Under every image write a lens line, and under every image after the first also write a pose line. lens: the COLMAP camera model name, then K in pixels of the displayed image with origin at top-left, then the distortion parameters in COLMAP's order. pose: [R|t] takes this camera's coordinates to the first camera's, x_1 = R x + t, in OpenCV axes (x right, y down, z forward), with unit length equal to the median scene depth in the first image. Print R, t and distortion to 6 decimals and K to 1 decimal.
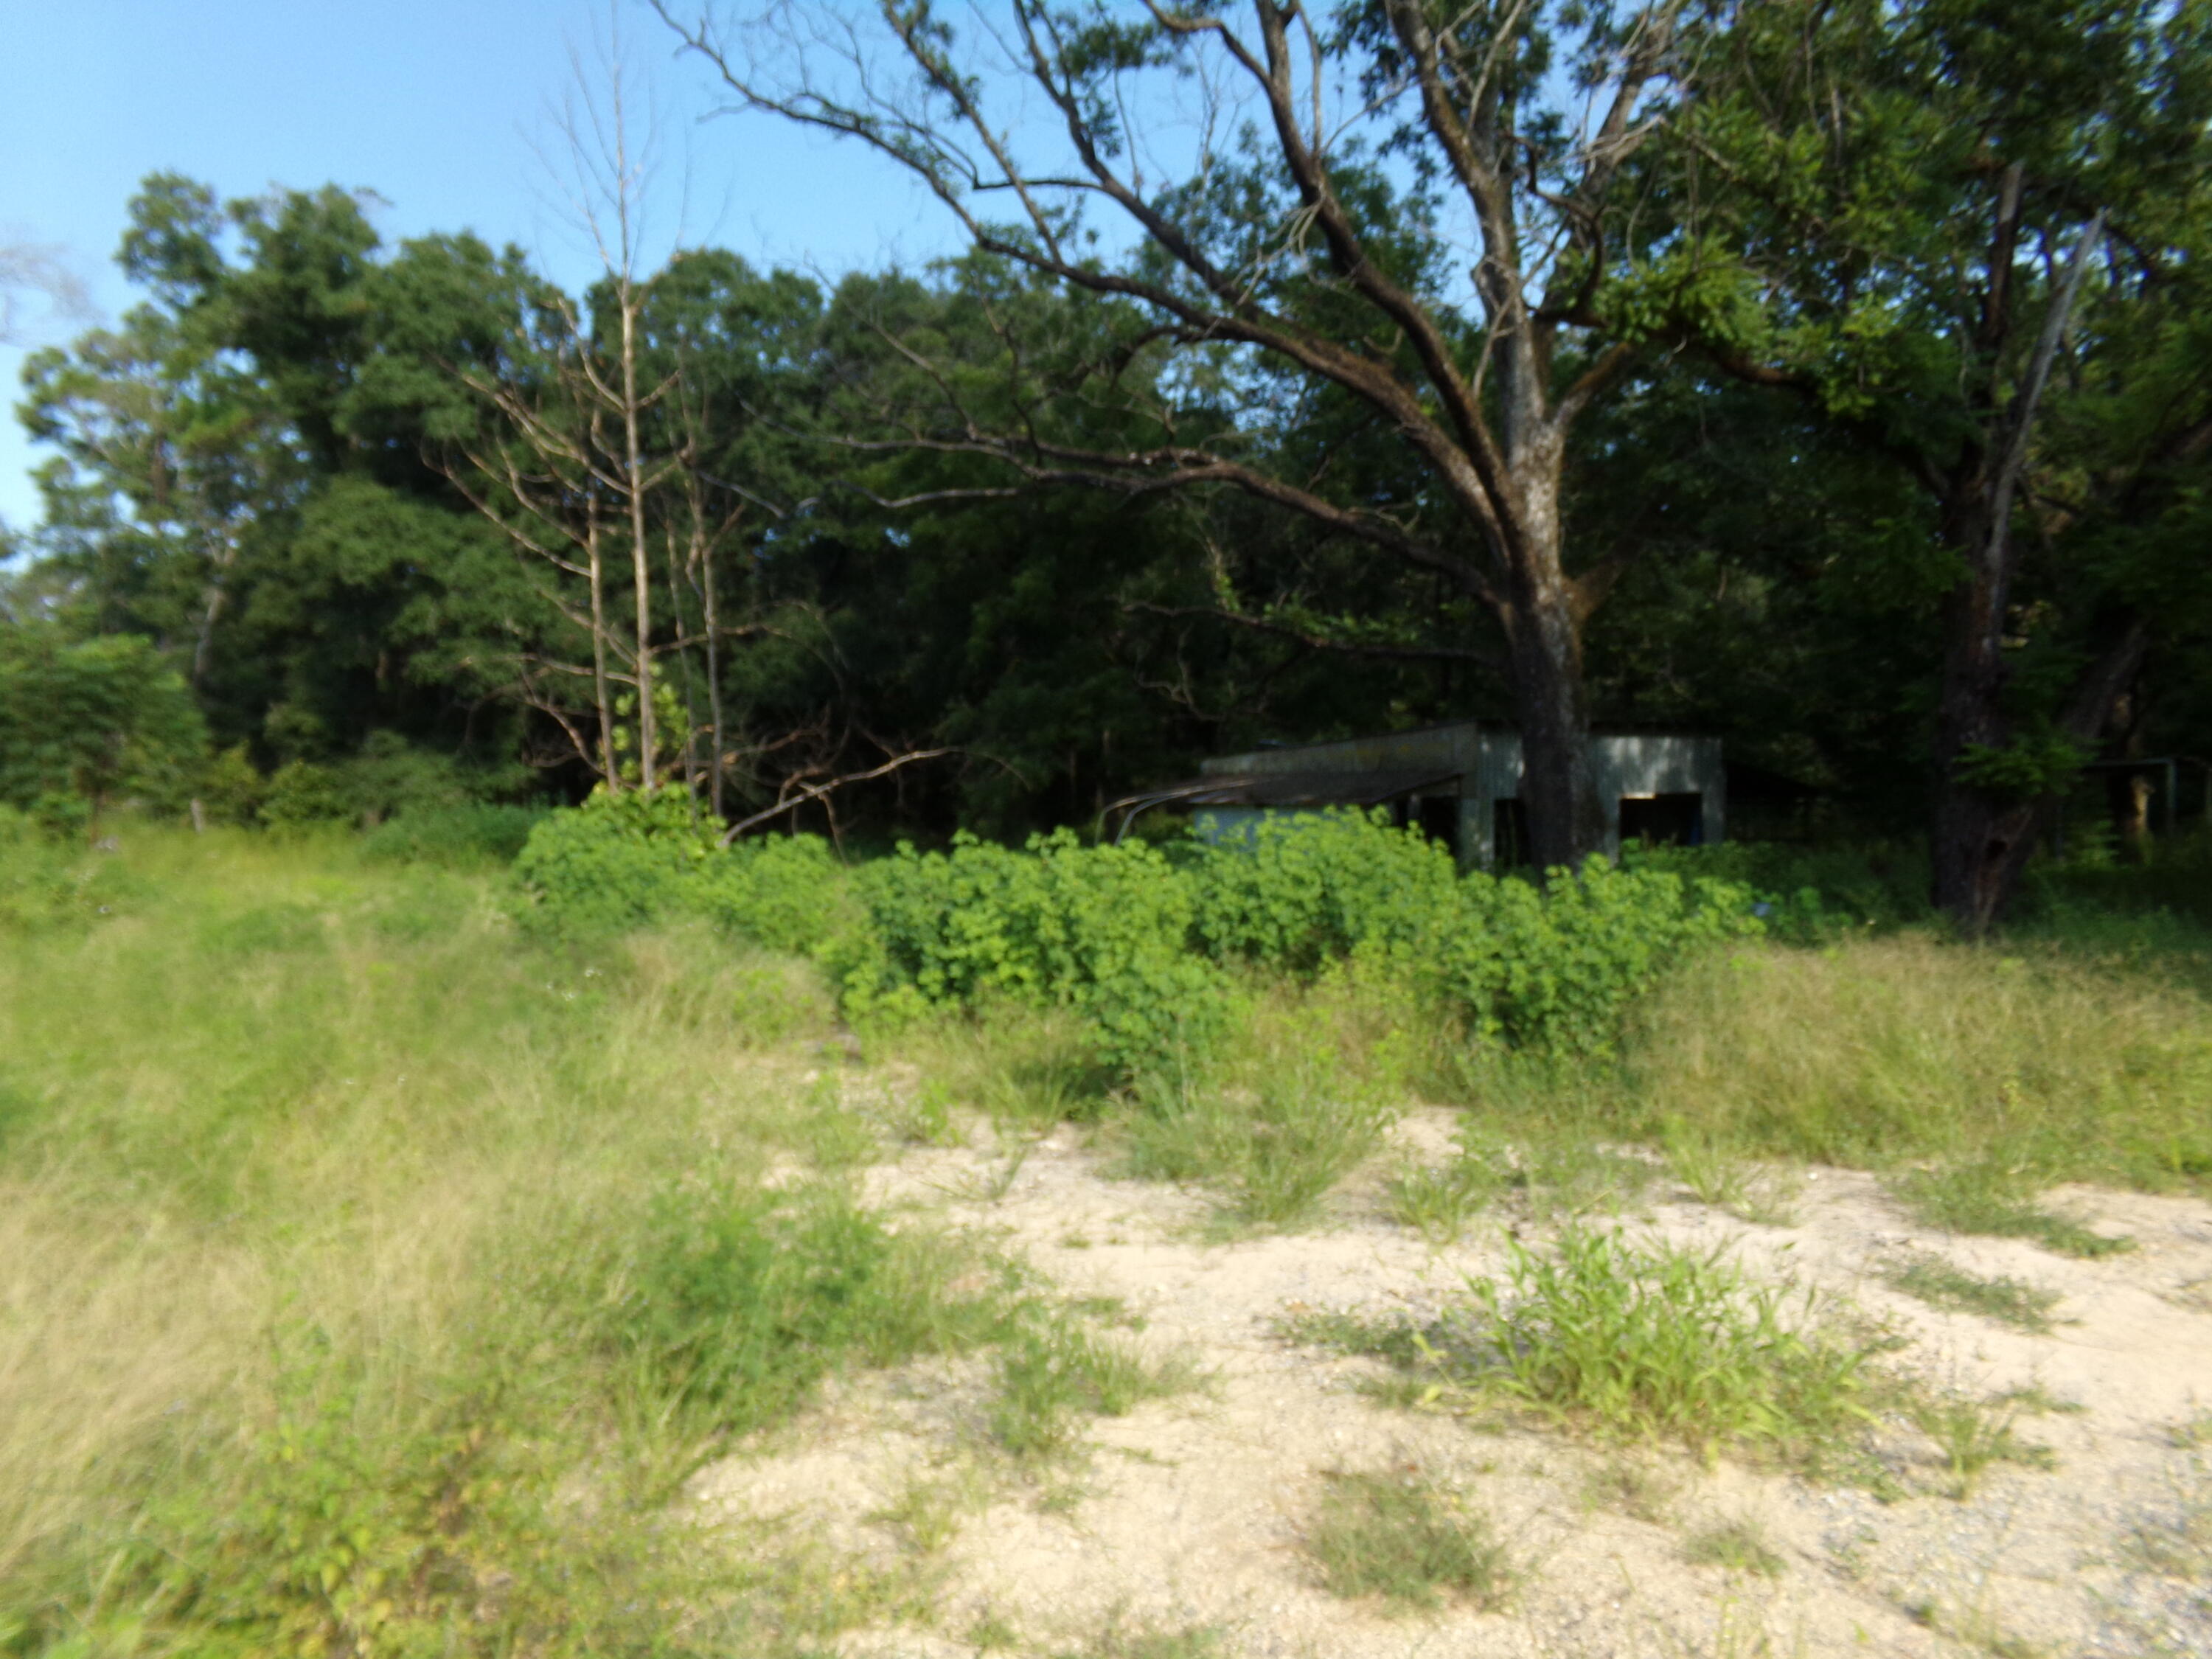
lens RADIAL K [[1539.6, 0, 1118.3], [0, 1539.6, 829.8], [0, 0, 1]] dist [-0.137346, 0.244025]
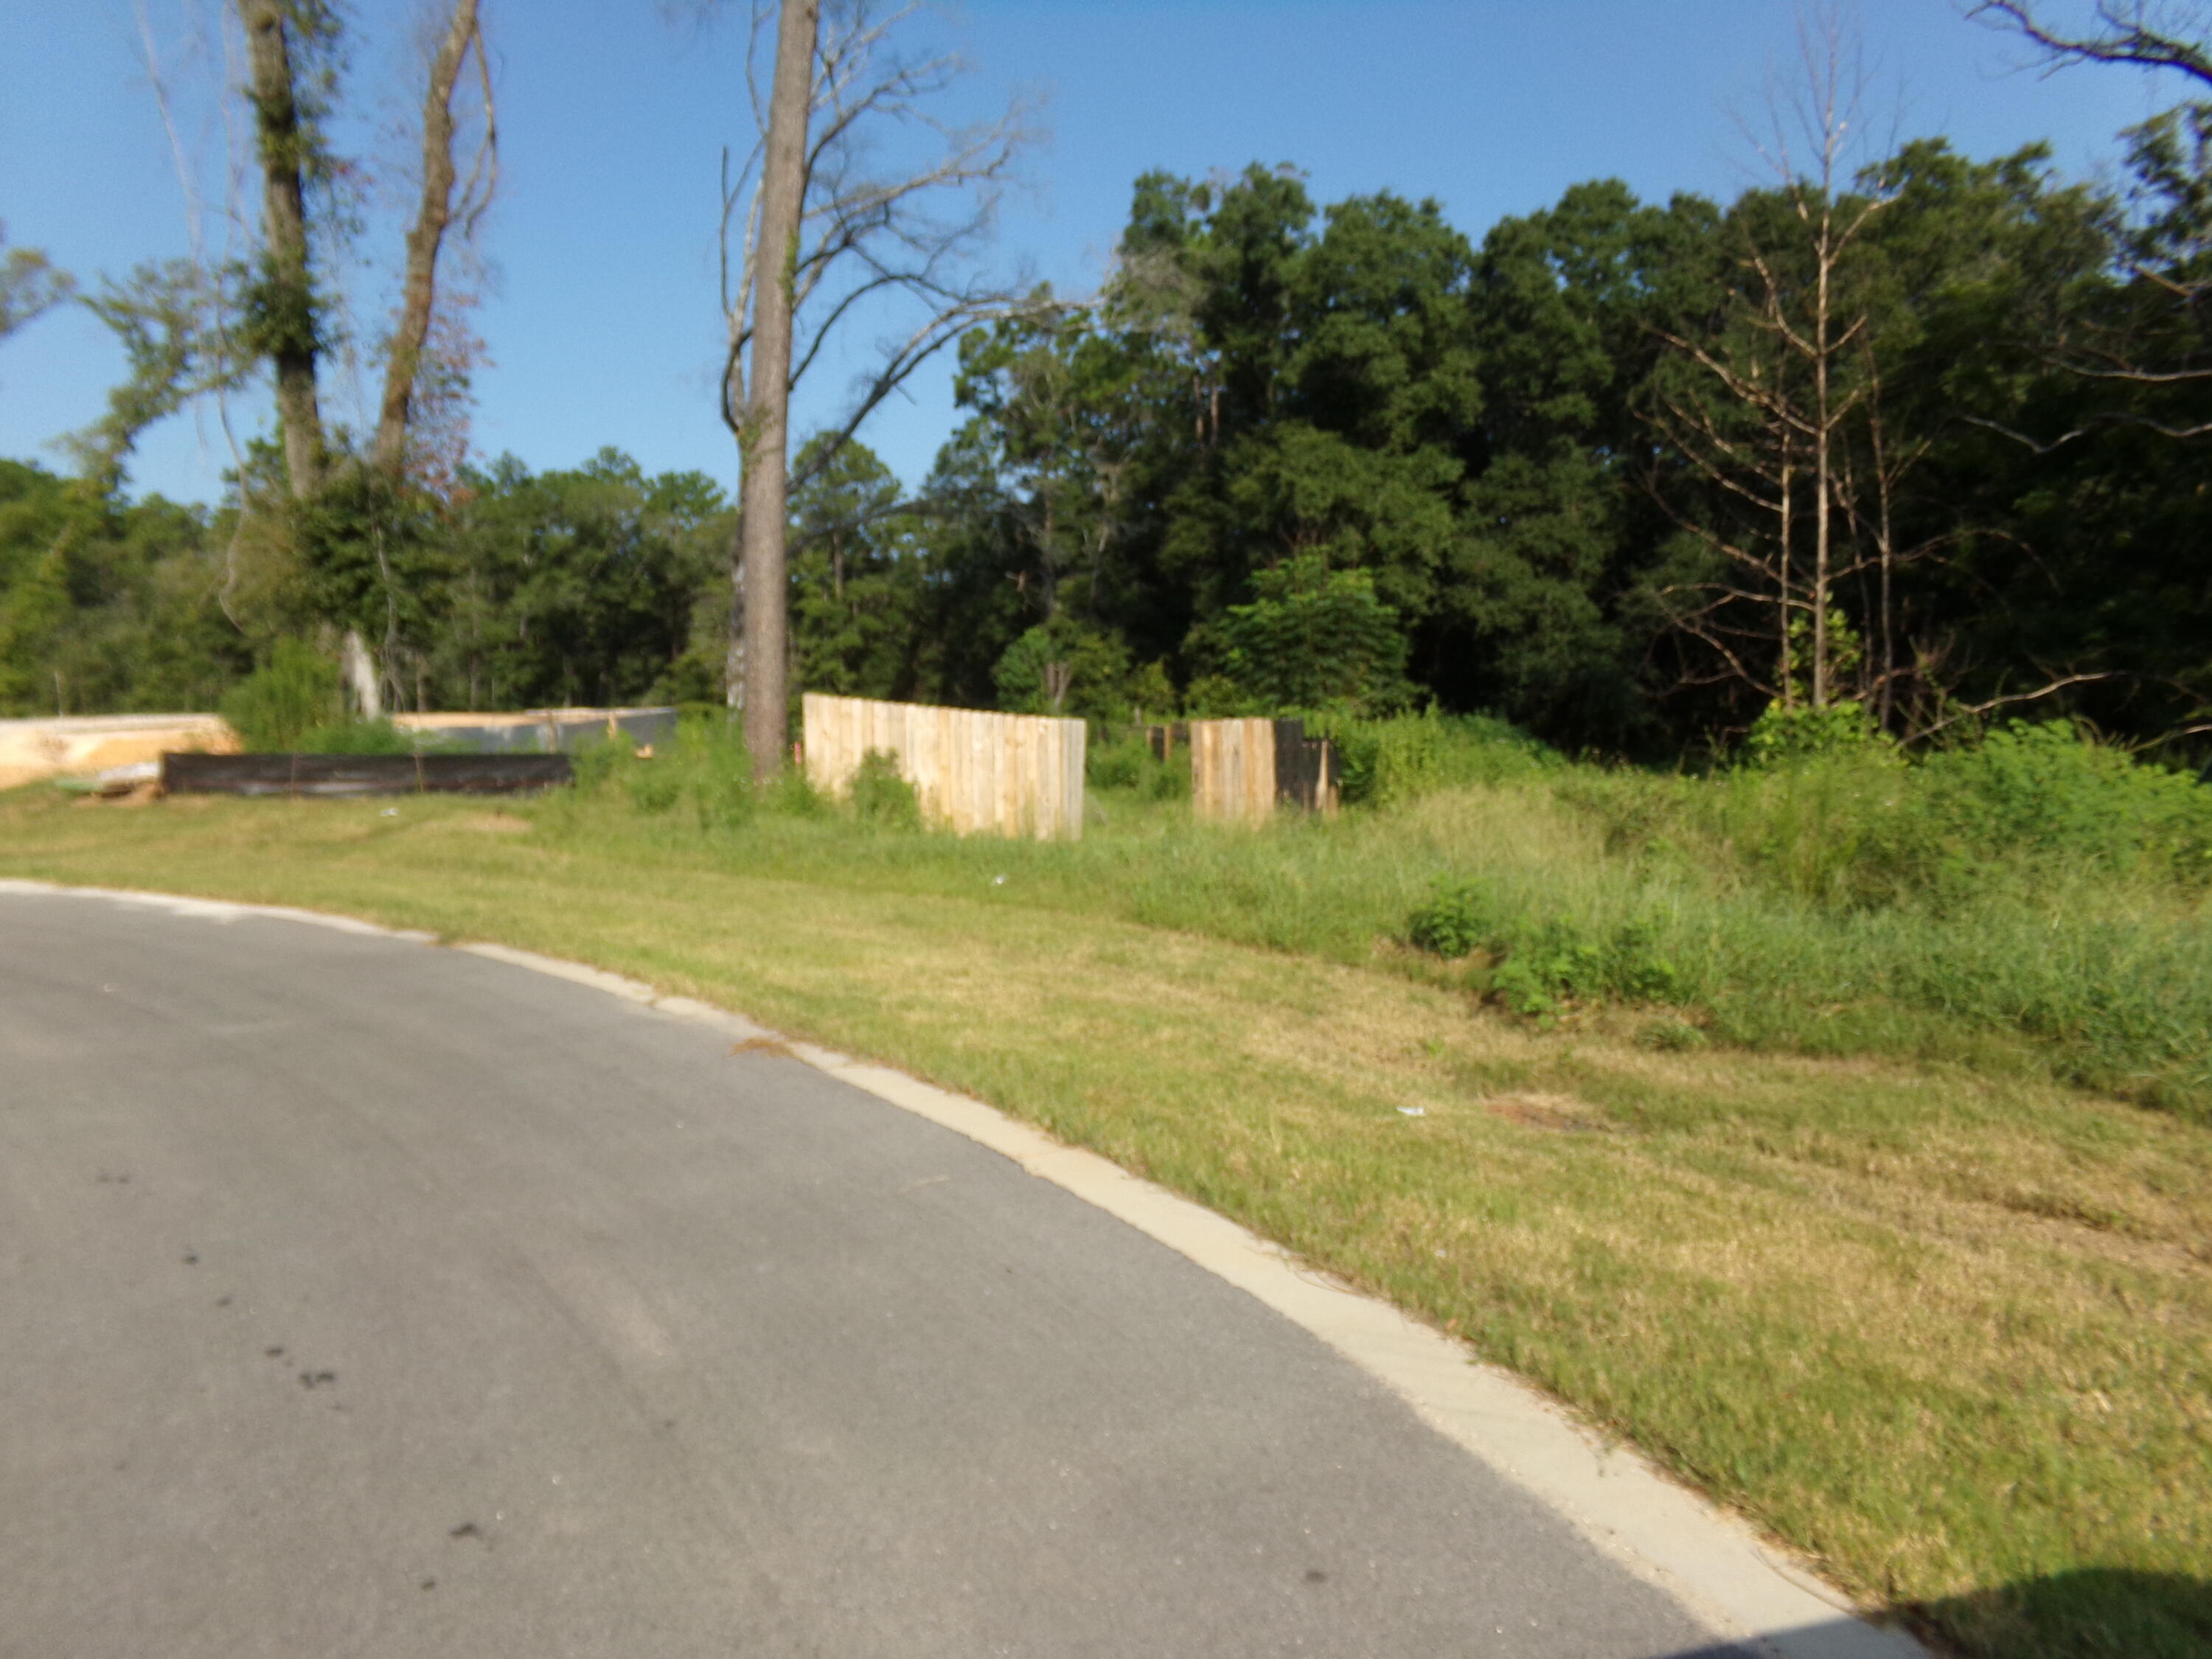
lens RADIAL K [[1530.4, 0, 1098.0], [0, 1530.4, 823.5], [0, 0, 1]] dist [-0.094959, 0.159825]
pose [[0.920262, 0.049492, -0.388161, -0.365762], [-0.031300, 0.998101, 0.053056, 0.016518], [0.390050, -0.036676, 0.920063, -0.213315]]
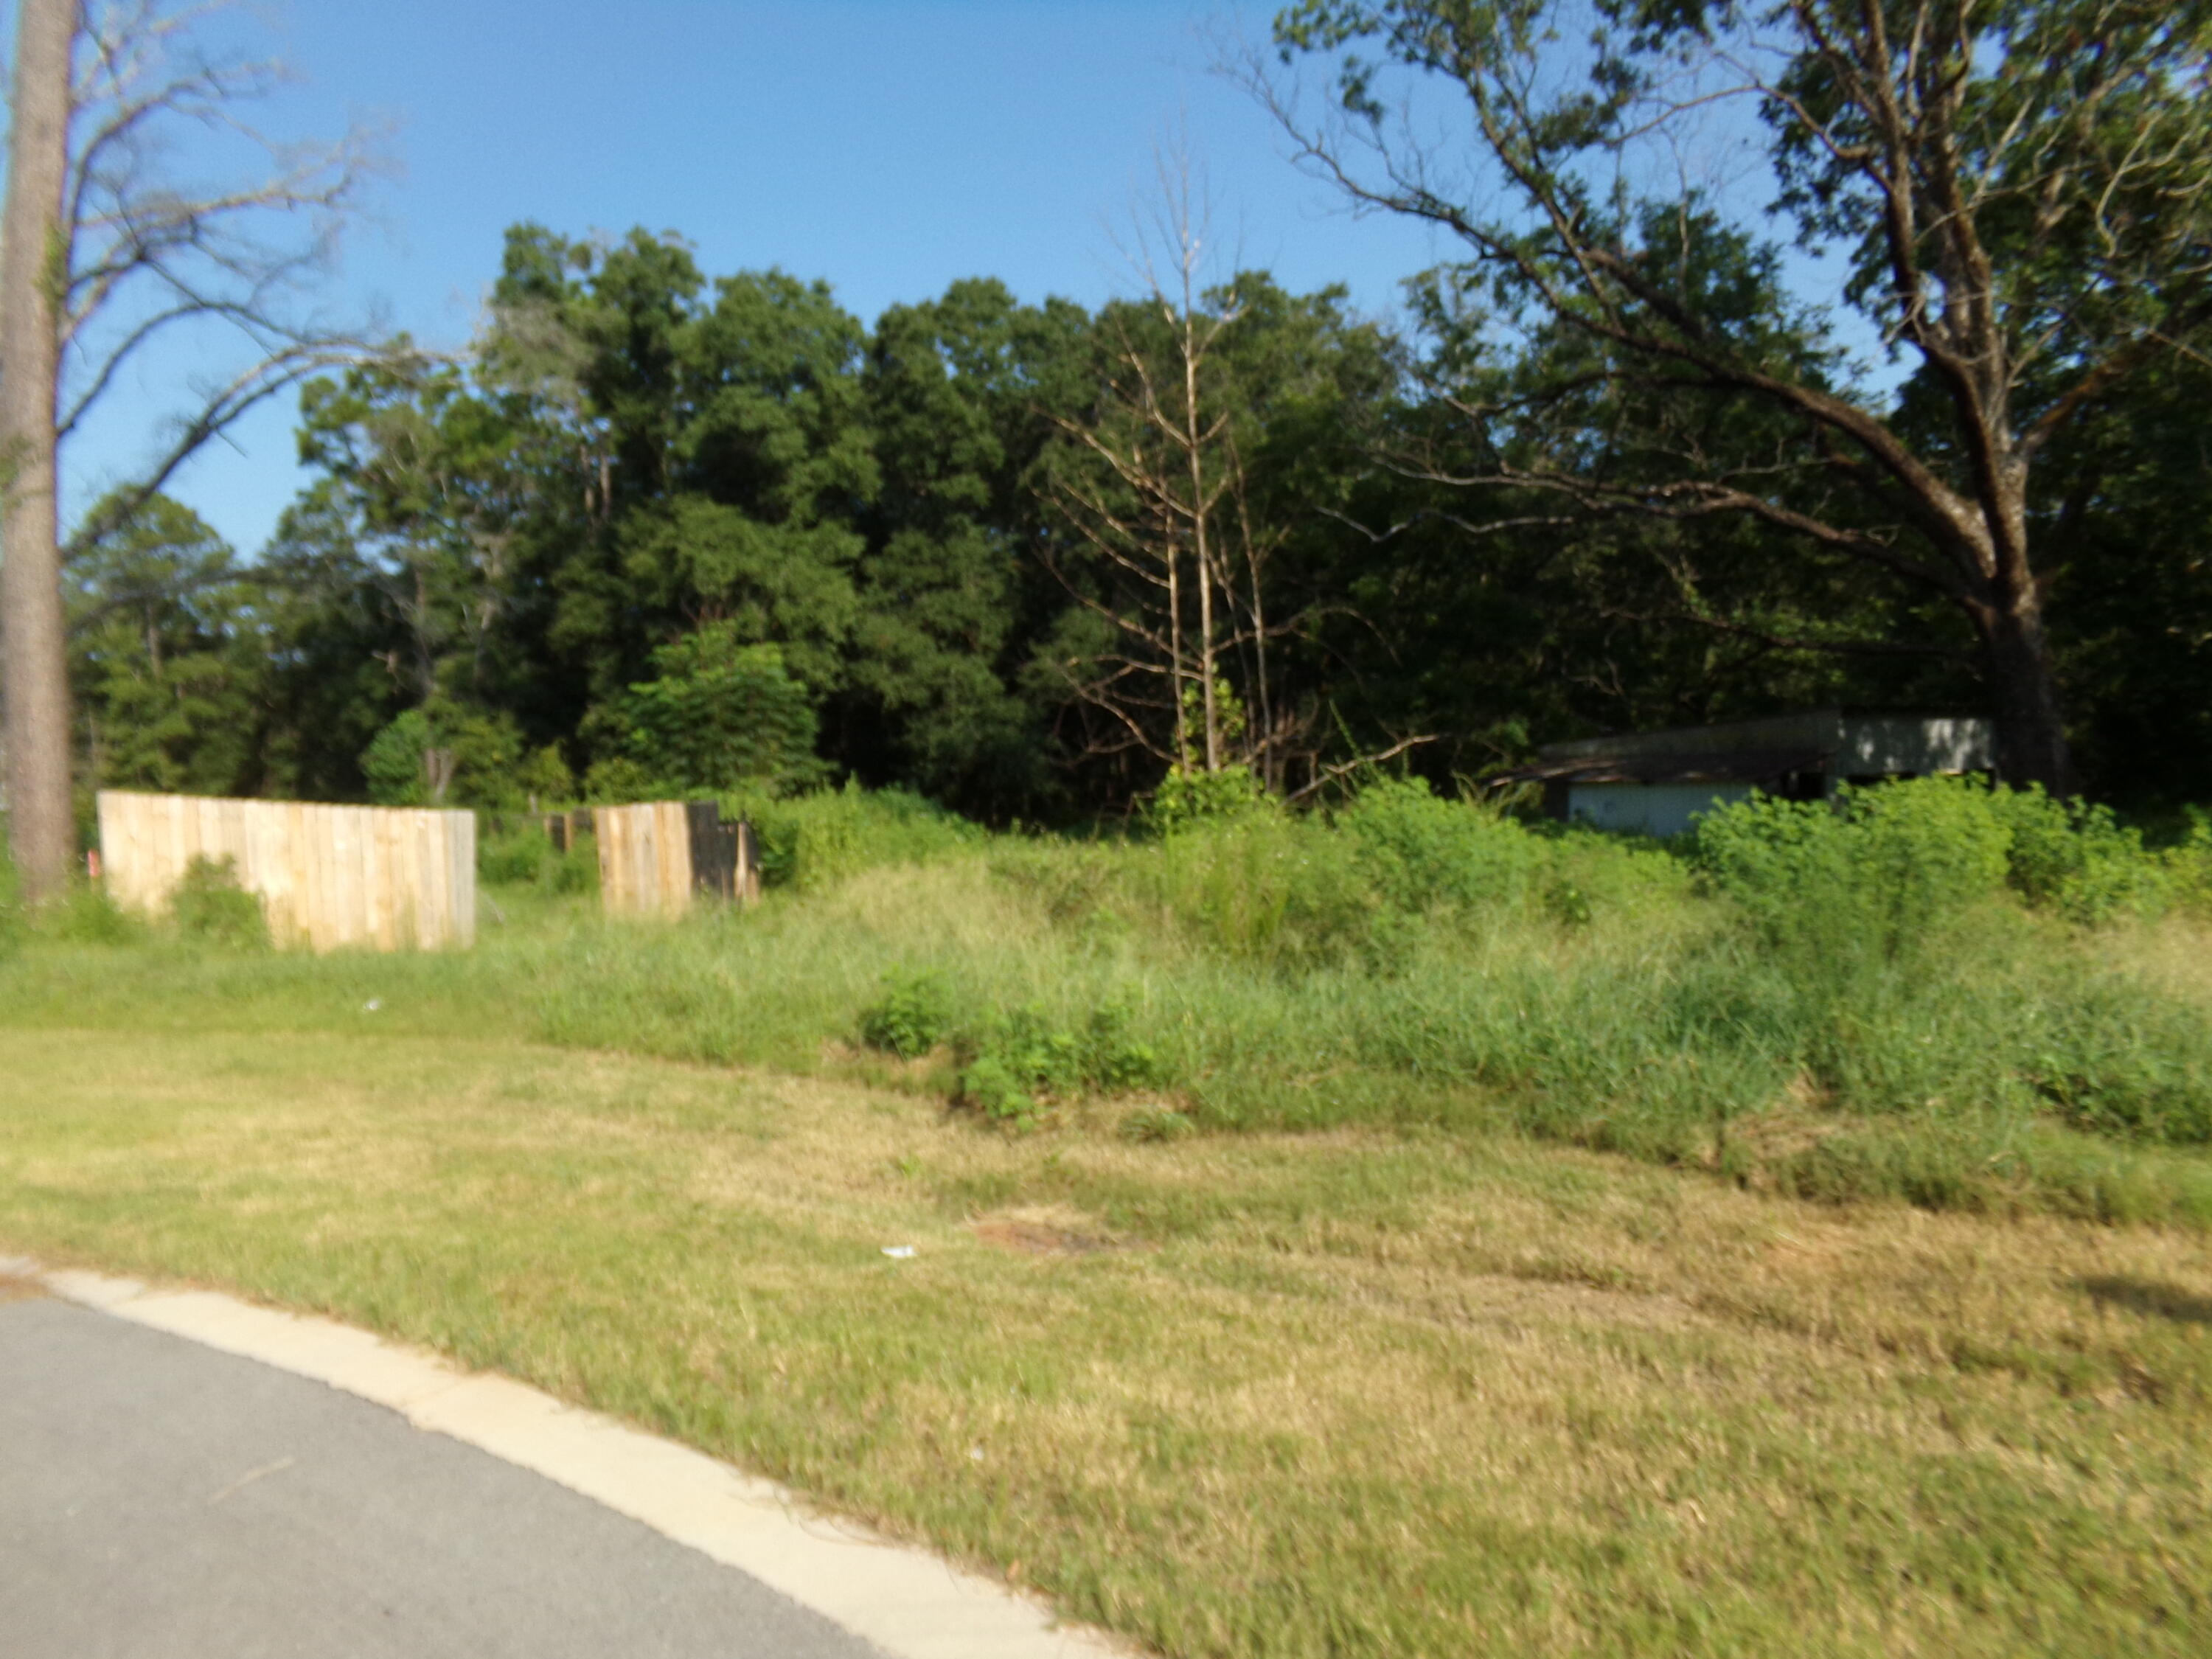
lens RADIAL K [[1539.6, 0, 1118.3], [0, 1539.6, 829.8], [0, 0, 1]] dist [-0.137346, 0.244025]
pose [[0.999910, -0.011409, -0.007057, -0.378800], [0.011428, 0.999931, 0.002661, 0.015117], [0.007026, -0.002741, 0.999972, -0.182885]]
